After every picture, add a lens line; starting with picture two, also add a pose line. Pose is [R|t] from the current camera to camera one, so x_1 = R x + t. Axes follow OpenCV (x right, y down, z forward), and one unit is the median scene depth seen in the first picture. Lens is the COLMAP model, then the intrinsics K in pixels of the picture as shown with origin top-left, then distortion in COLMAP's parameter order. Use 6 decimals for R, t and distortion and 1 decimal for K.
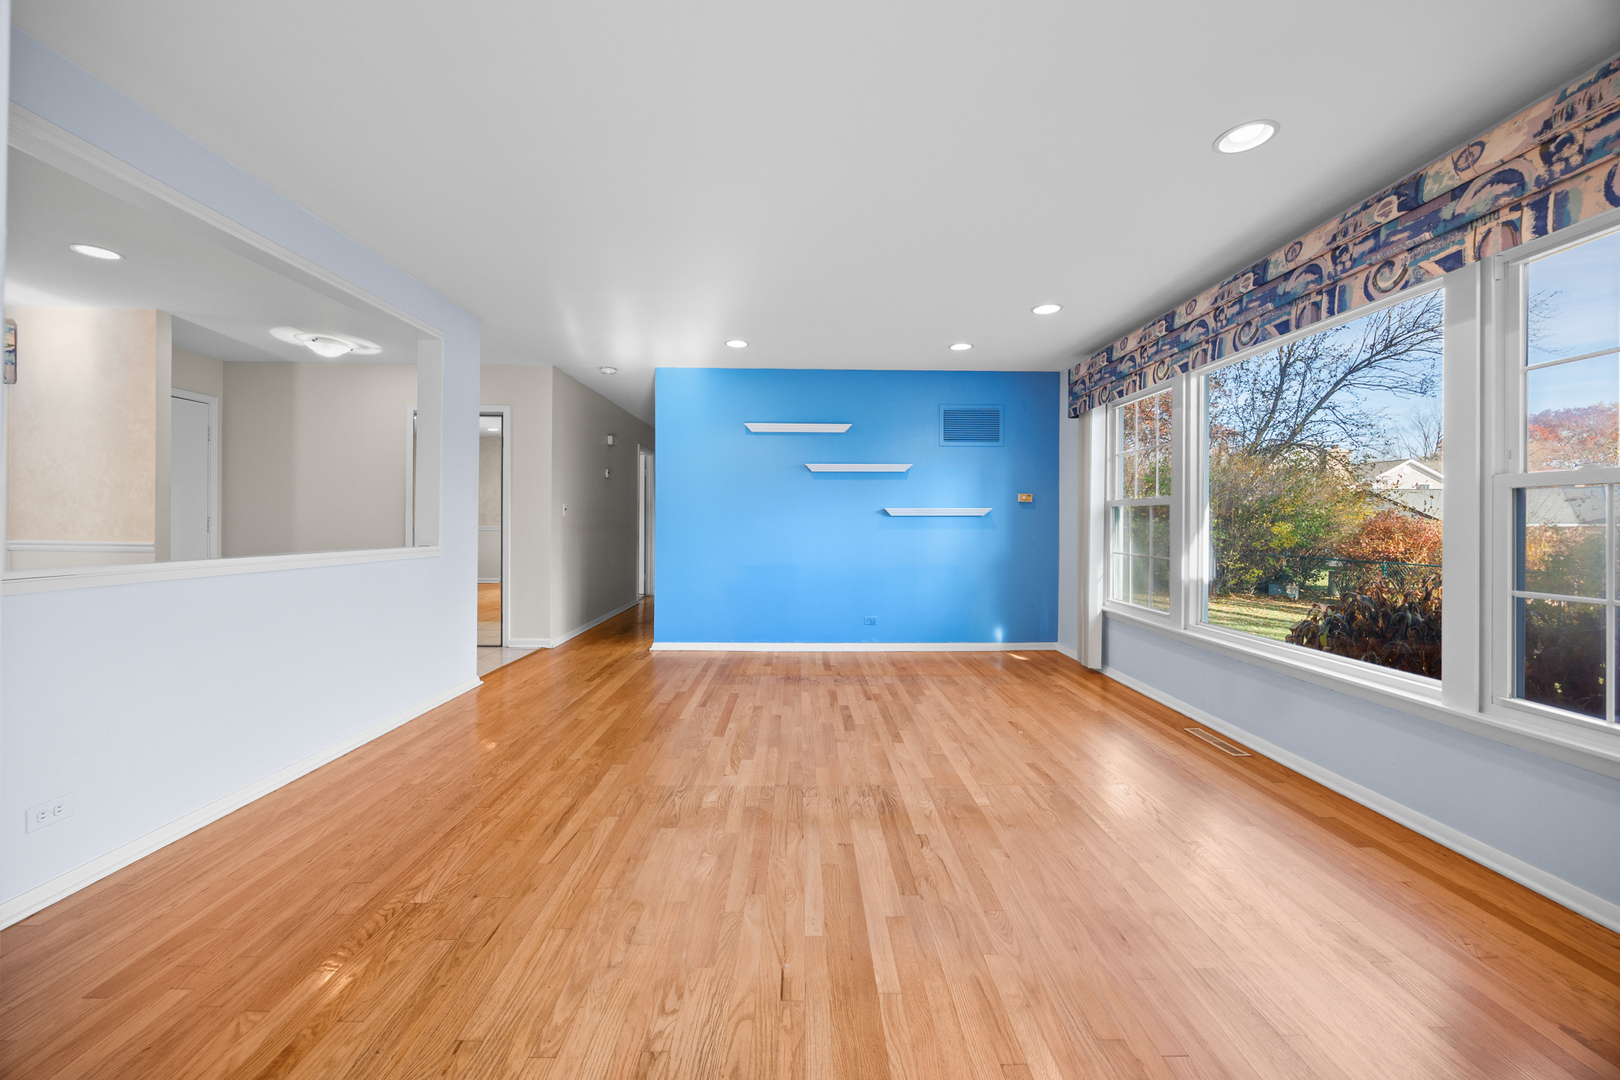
lens RADIAL K [[625.7, 0, 809.9], [0, 625.7, 516.4], [0, 0, 1]] dist [-0.002189, -0.000221]
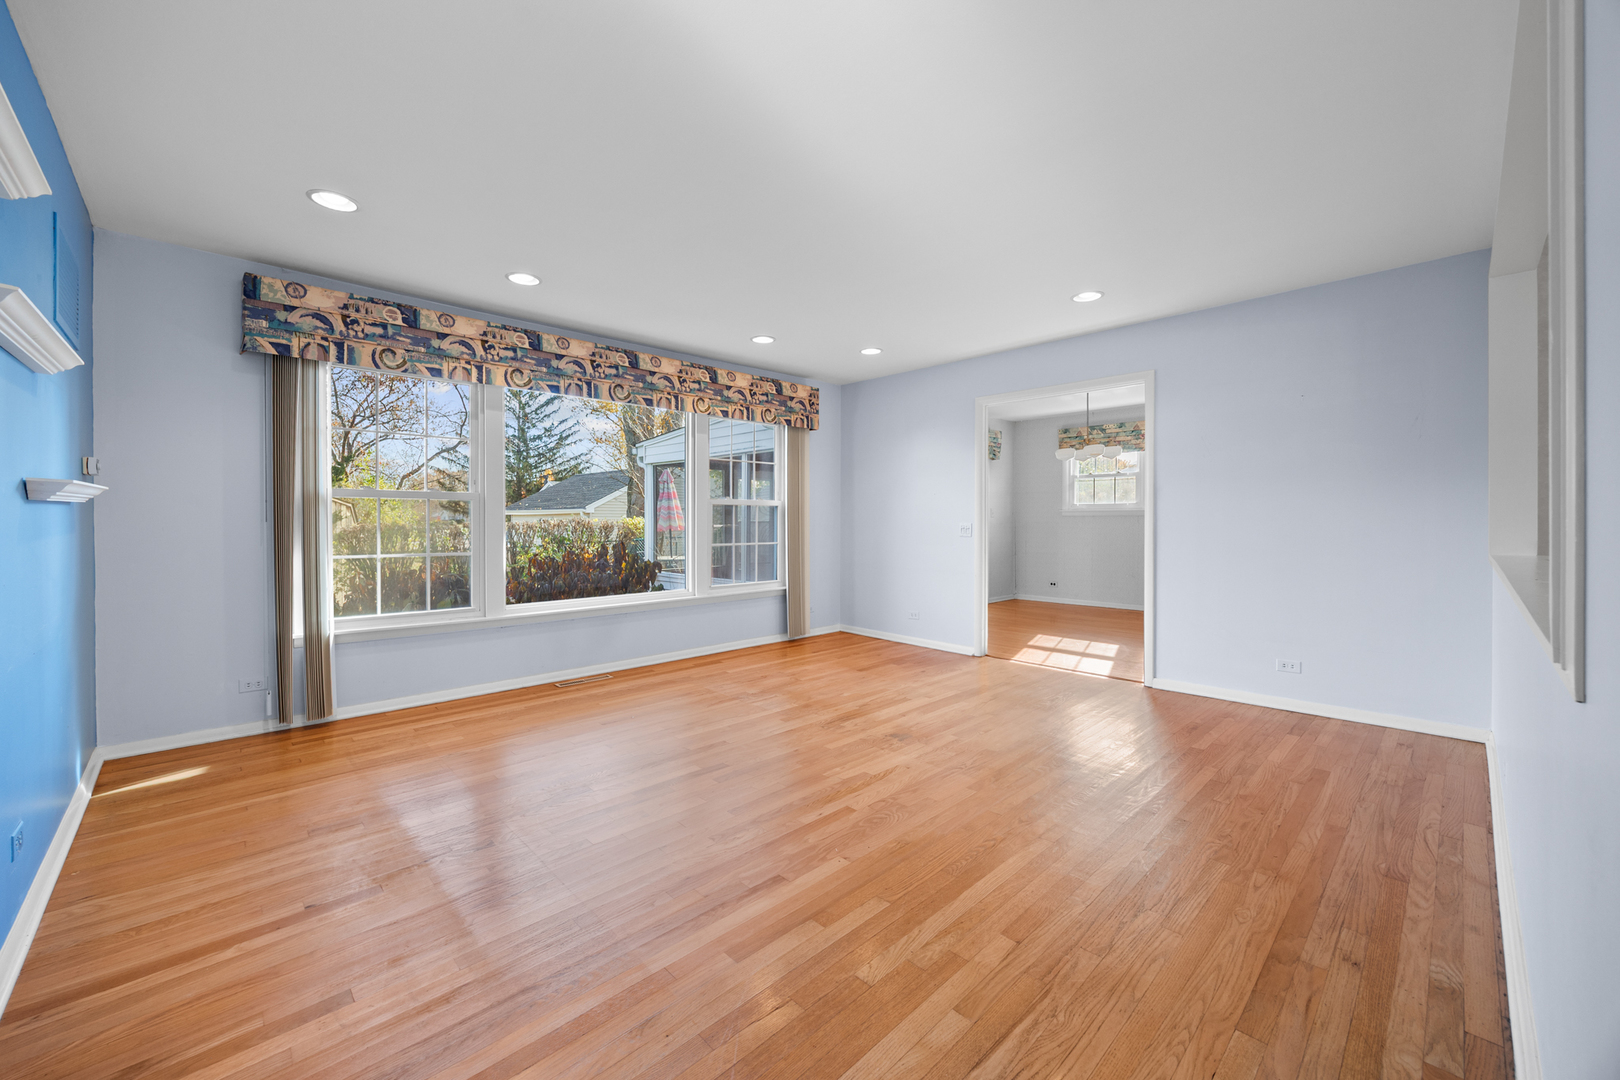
lens RADIAL K [[625.7, 0, 809.9], [0, 625.7, 516.4], [0, 0, 1]] dist [-0.002189, -0.000221]
pose [[-0.684801, -0.006480, 0.728701, -0.804834], [-0.013117, 0.999908, -0.003435, 0.007917], [-0.728612, -0.011911, -0.684823, 1.907974]]
